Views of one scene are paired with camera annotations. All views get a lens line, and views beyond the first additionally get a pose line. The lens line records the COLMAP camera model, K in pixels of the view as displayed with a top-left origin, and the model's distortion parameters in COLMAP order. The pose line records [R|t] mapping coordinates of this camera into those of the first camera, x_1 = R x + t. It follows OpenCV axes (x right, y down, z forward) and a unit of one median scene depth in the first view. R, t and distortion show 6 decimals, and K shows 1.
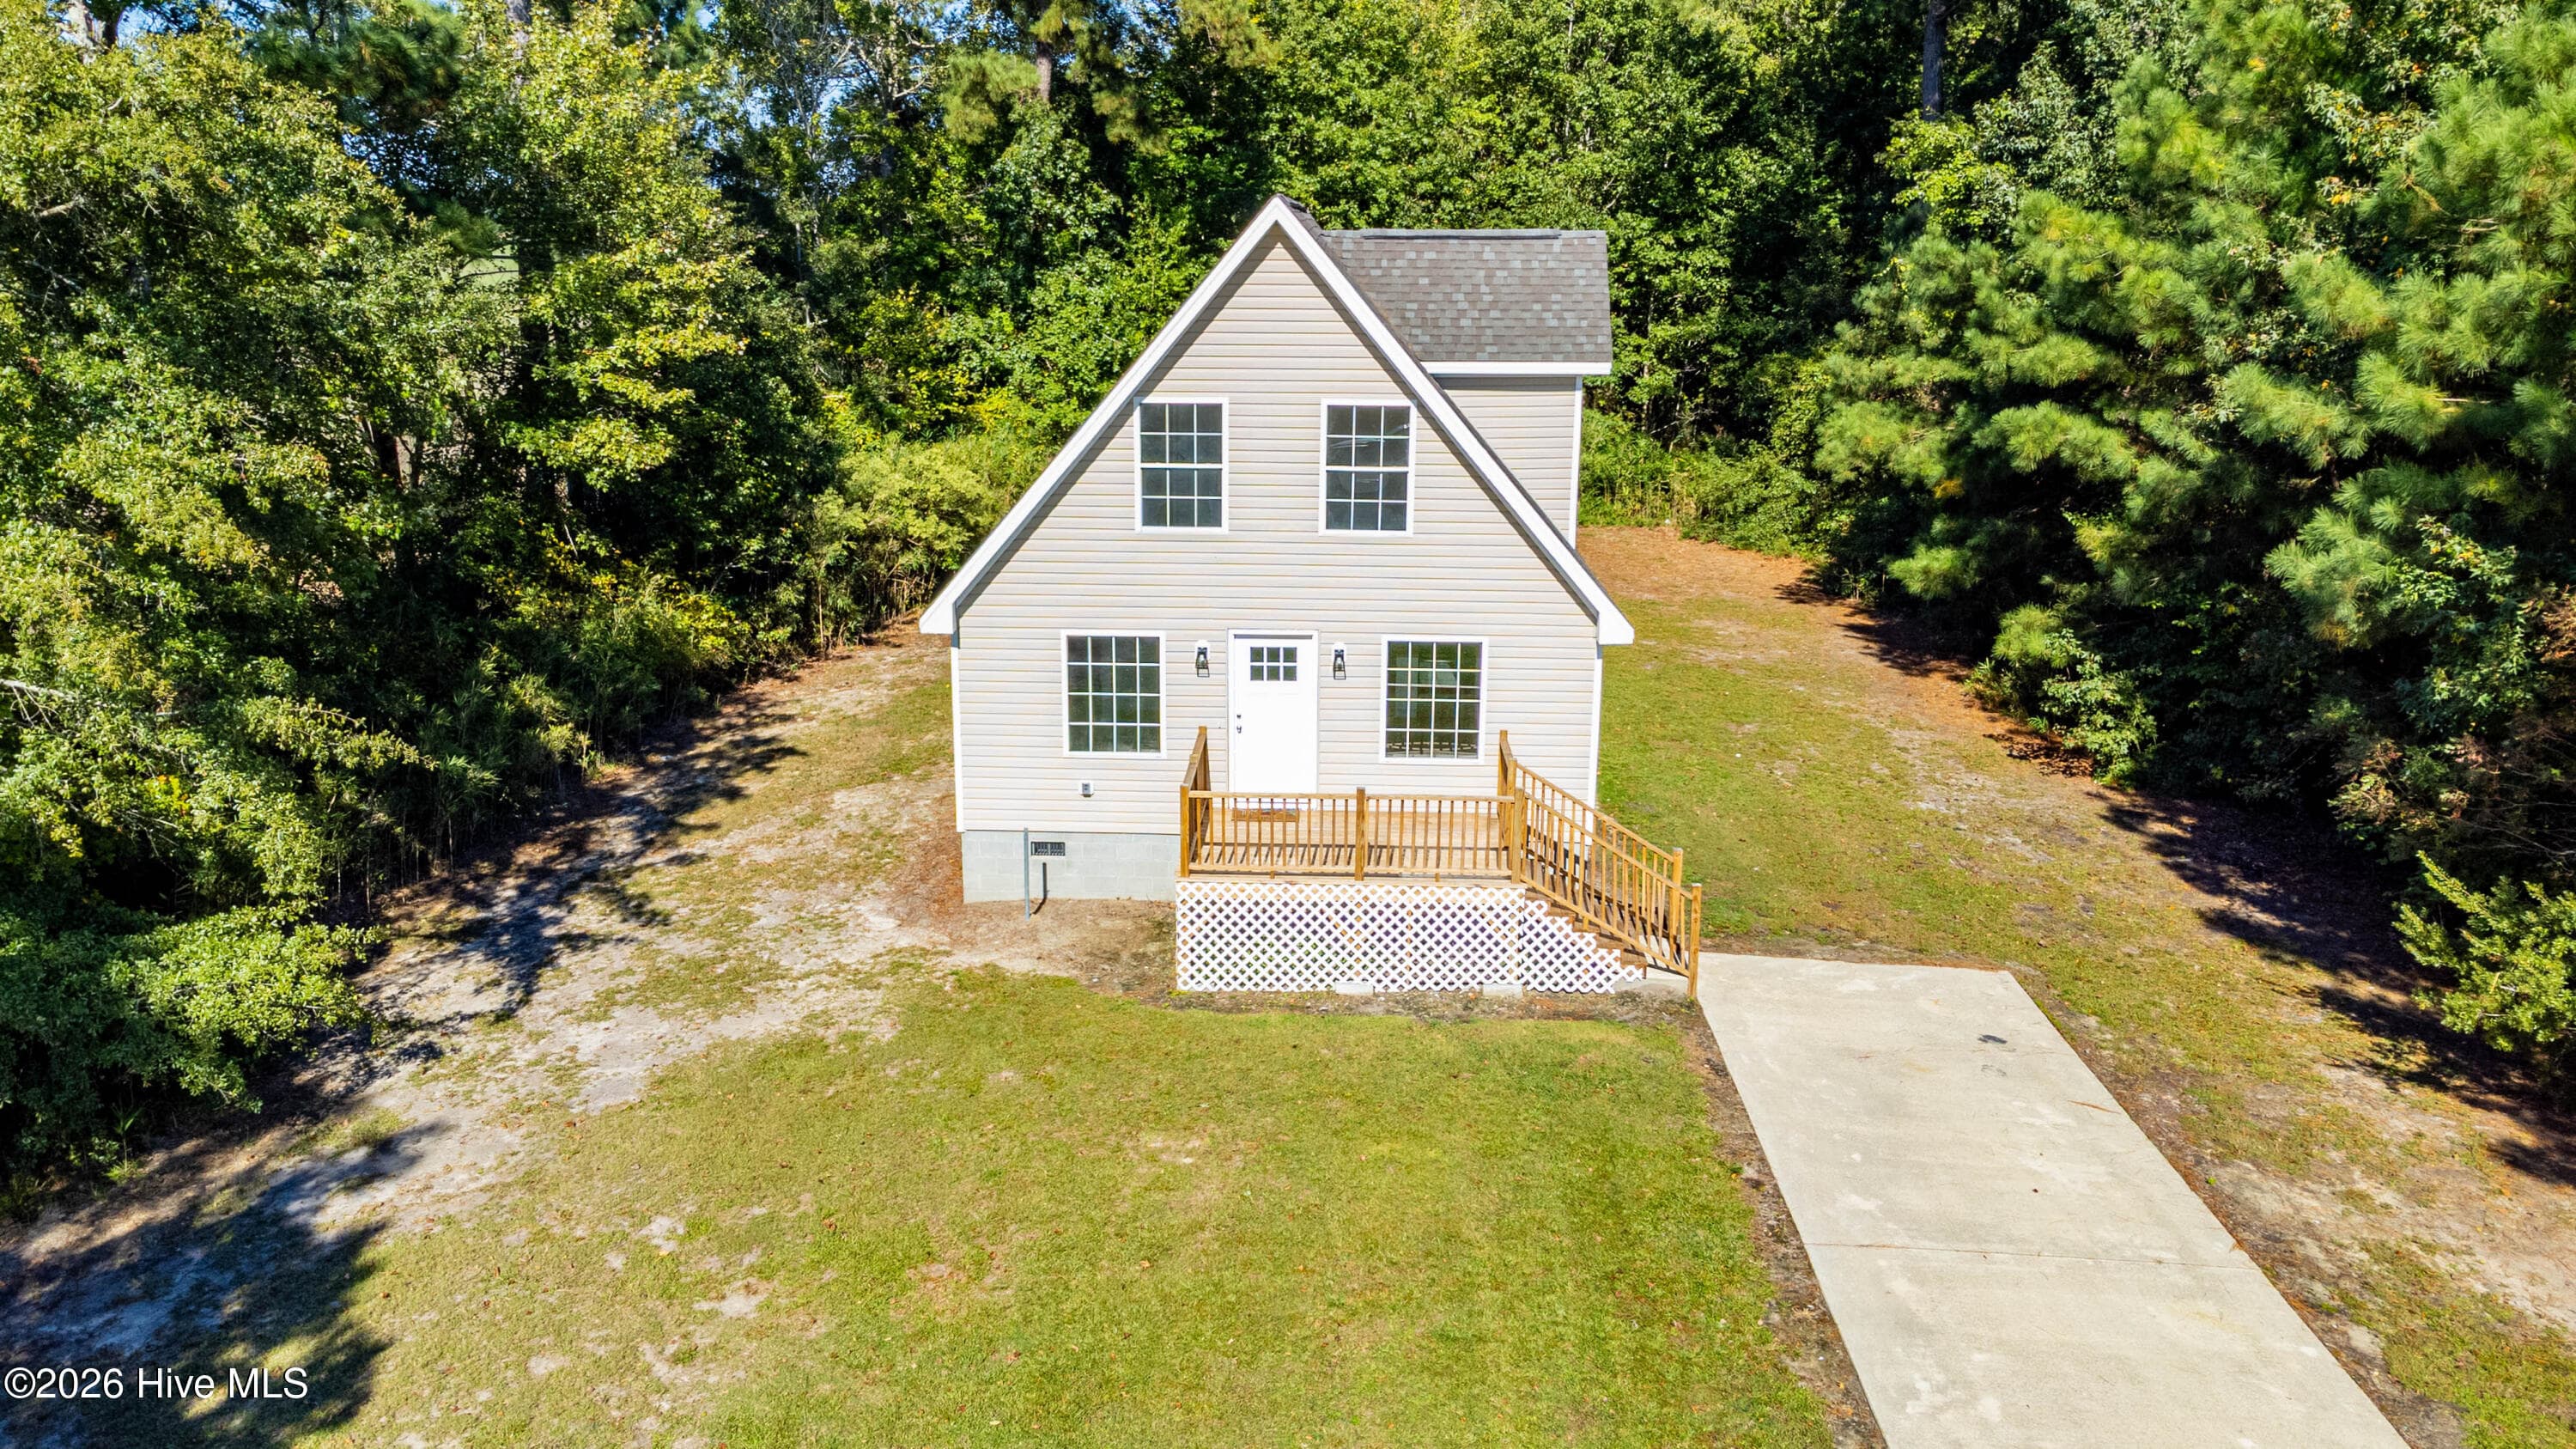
lens RADIAL K [[1935.8, 0, 1259.4], [0, 1935.8, 726.2], [0, 0, 1]] dist [0.036681, 0.002391]
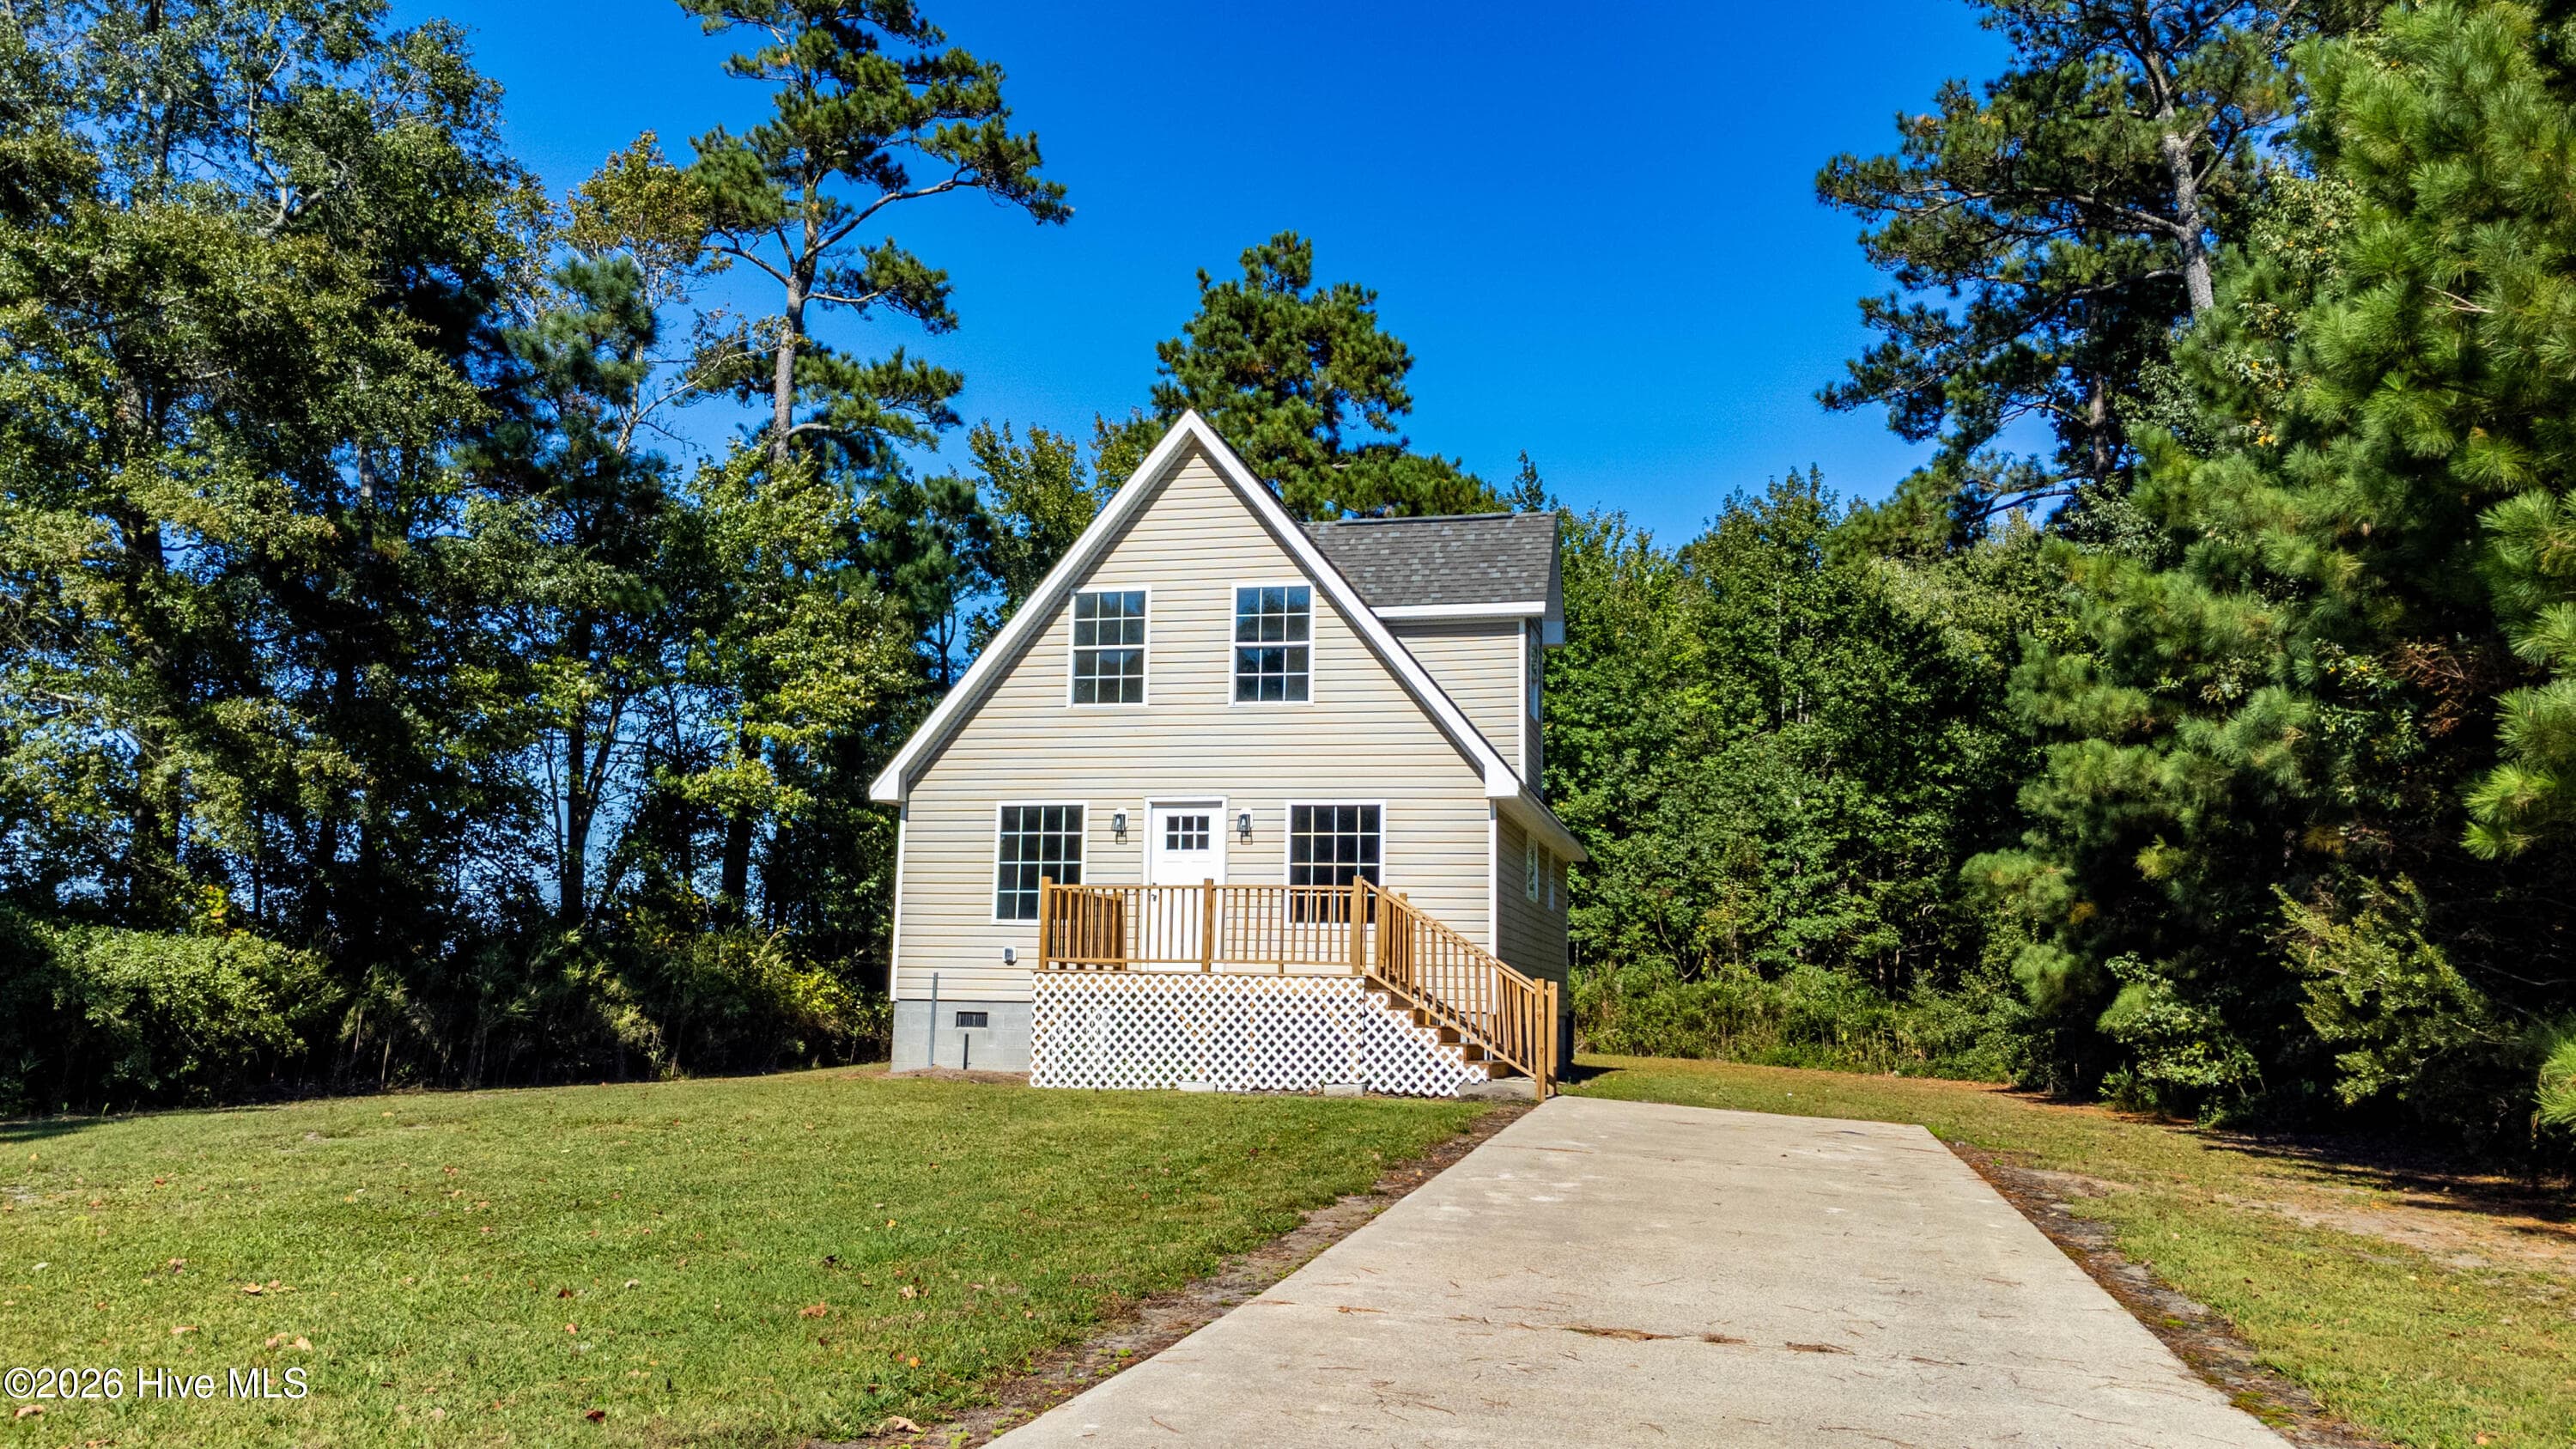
lens RADIAL K [[1940.8, 0, 1250.8], [0, 1940.8, 715.7], [0, 0, 1]] dist [0.058778, -0.077374]
pose [[0.977690, -0.015347, -0.209491, 0.264481], [-0.069348, 0.917825, -0.390882, 0.321246], [0.198275, 0.396690, 0.896284, 0.040373]]
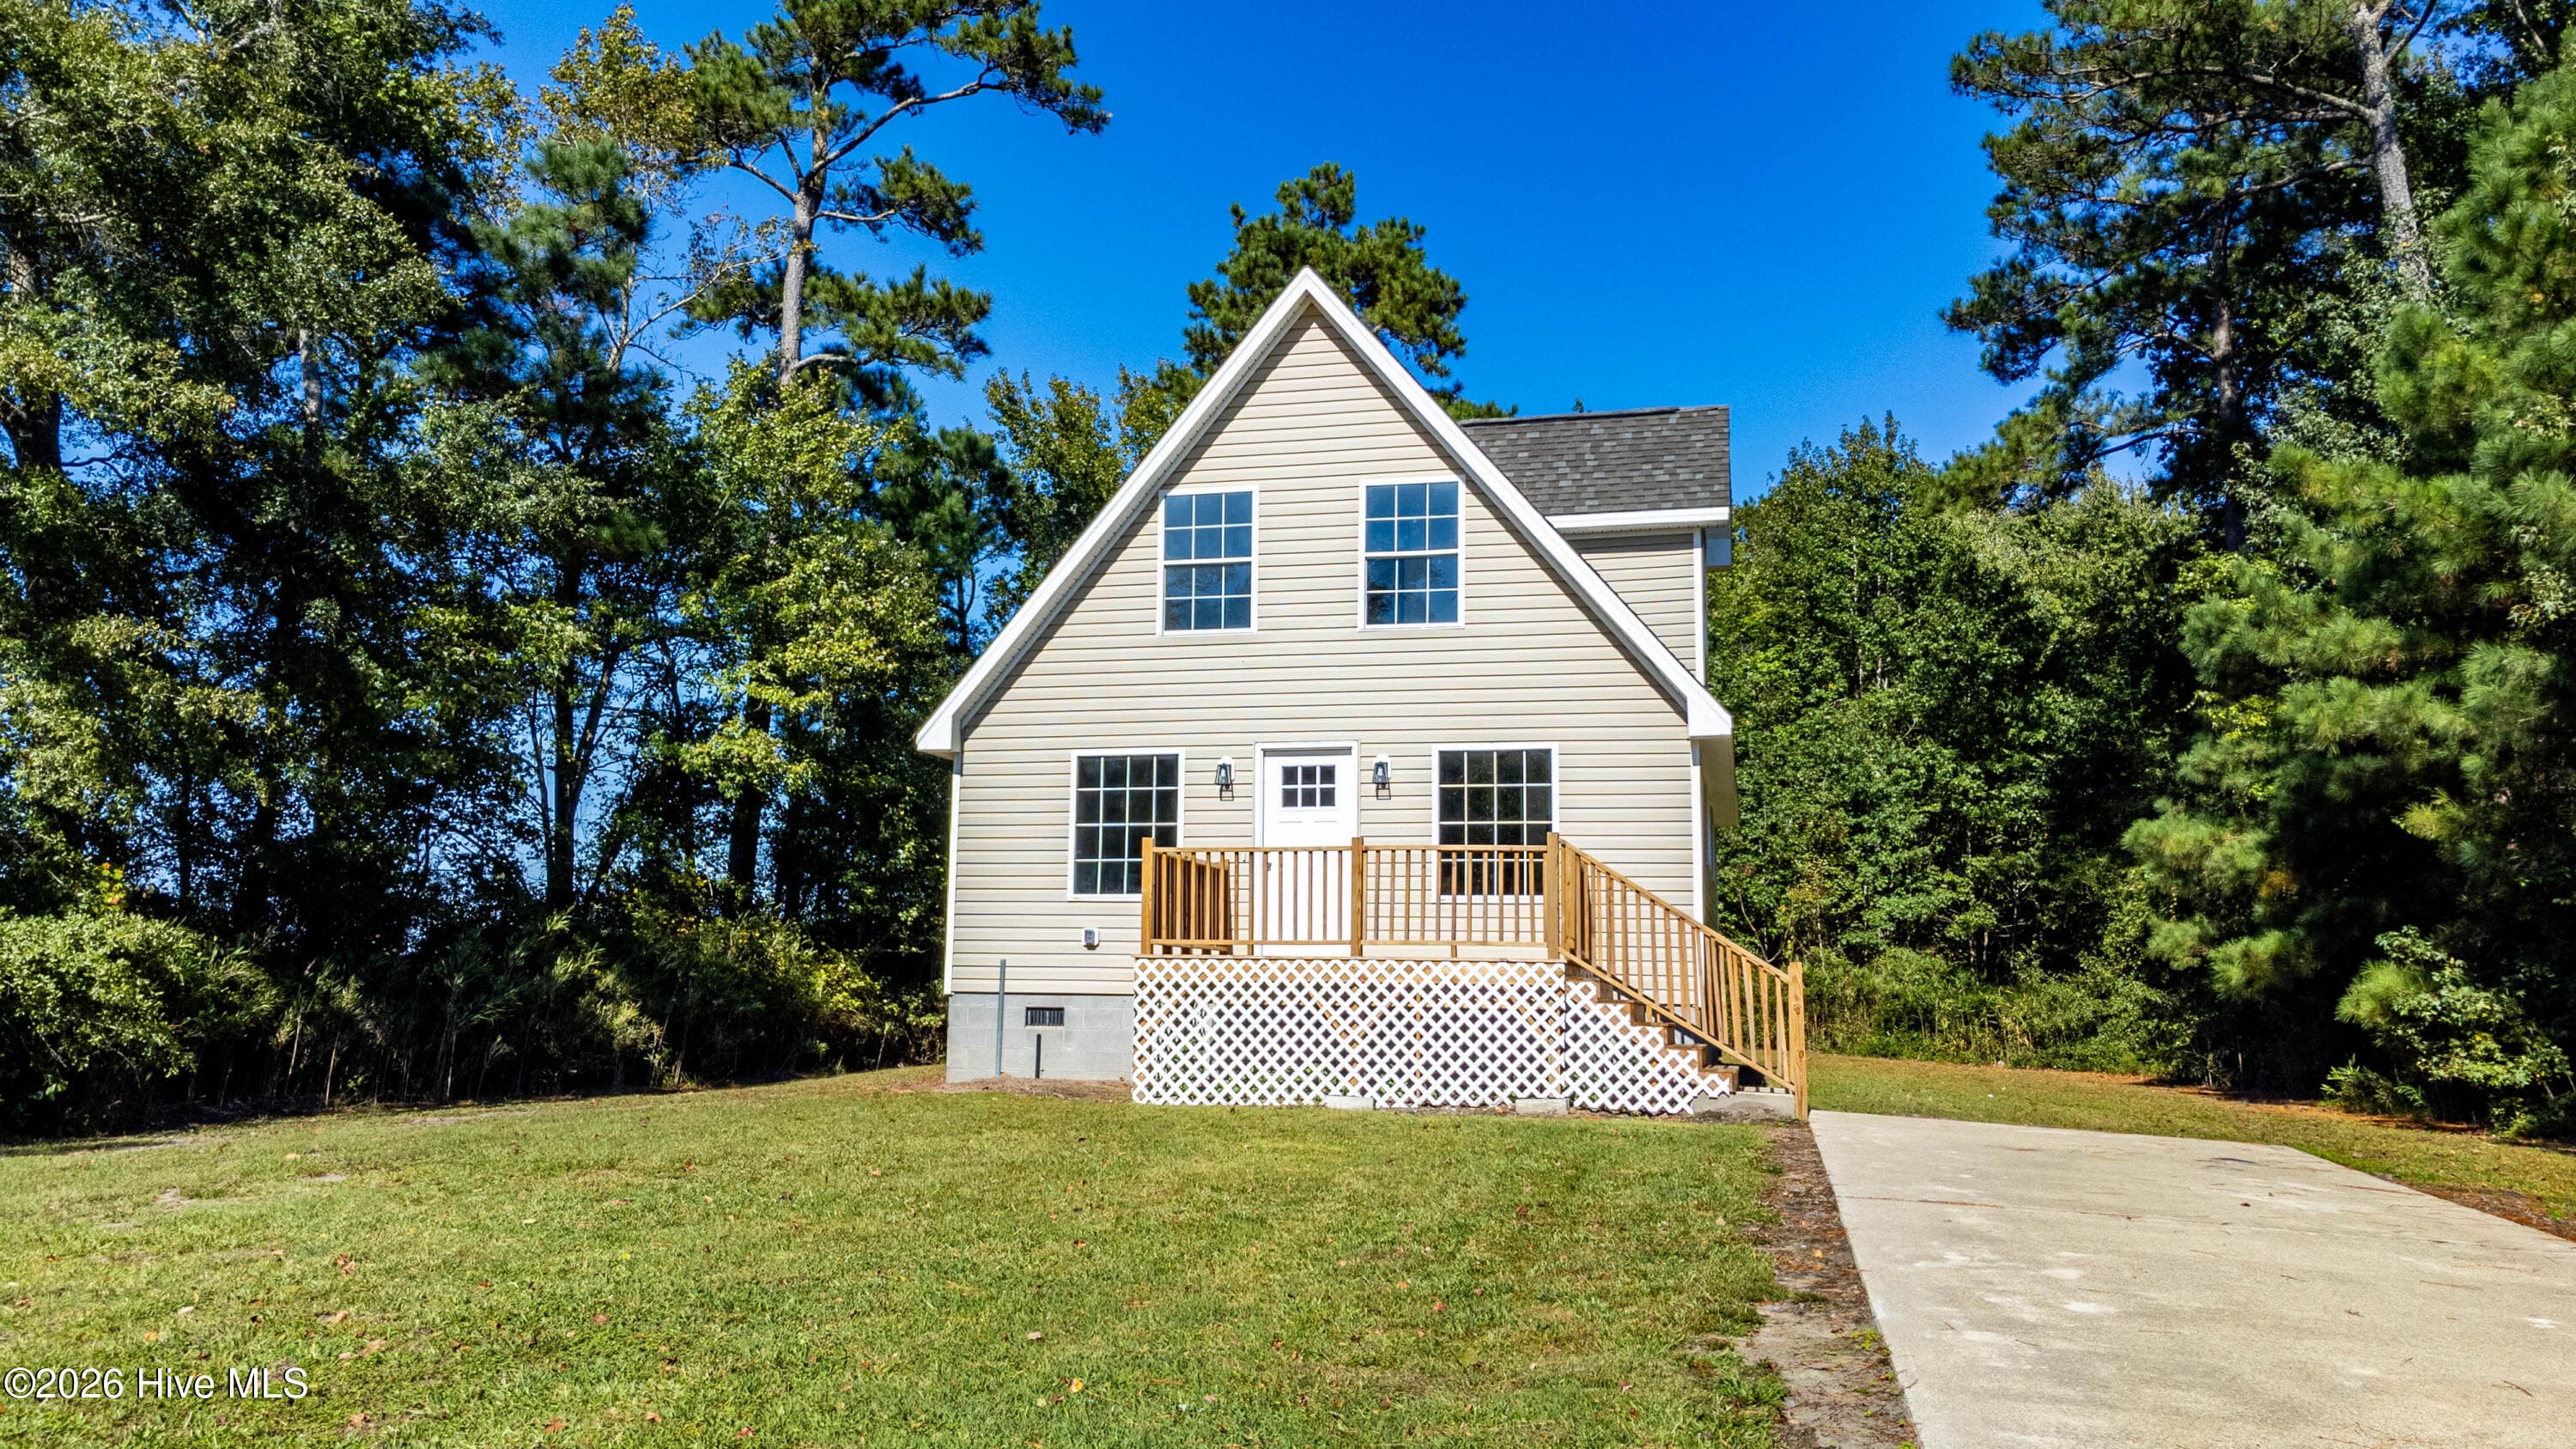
lens RADIAL K [[1928.9, 0, 1254.3], [0, 1928.9, 724.1], [0, 0, 1]] dist [0.033145, -0.007455]
pose [[0.978741, -0.019760, -0.204147, 0.159315], [-0.061246, 0.921778, -0.382851, 0.271831], [0.195743, 0.387215, 0.900971, 0.221950]]
